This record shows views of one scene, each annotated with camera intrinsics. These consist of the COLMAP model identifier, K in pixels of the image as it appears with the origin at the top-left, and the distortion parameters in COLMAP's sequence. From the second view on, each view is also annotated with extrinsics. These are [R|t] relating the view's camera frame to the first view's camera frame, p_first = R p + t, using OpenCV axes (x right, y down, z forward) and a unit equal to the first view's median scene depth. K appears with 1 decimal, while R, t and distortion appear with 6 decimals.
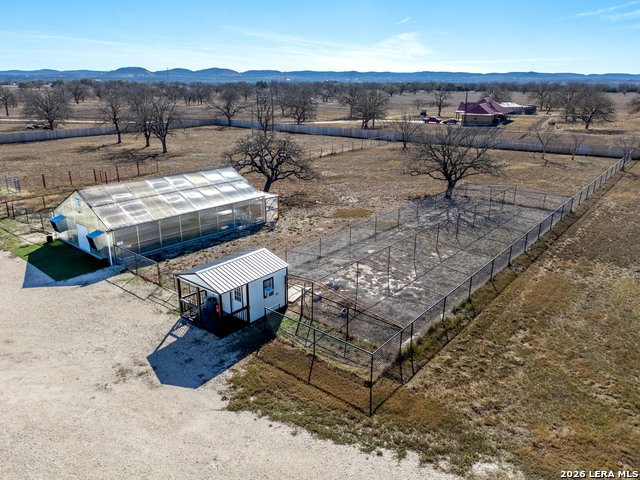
lens RADIAL K [[469.1, 0, 310.0], [0, 469.1, 240.3], [0, 0, 1]] dist [0.074949, -0.048014]
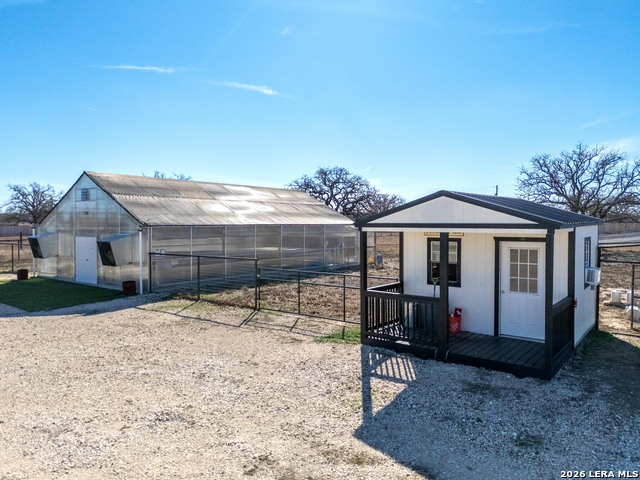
lens RADIAL K [[469.1, 0, 310.0], [0, 469.1, 240.3], [0, 0, 1]] dist [0.074949, -0.048014]
pose [[0.998881, -0.010782, 0.046041, -0.336781], [0.023395, 0.958828, -0.283023, 0.191395], [-0.041094, 0.283783, 0.958008, 0.629189]]
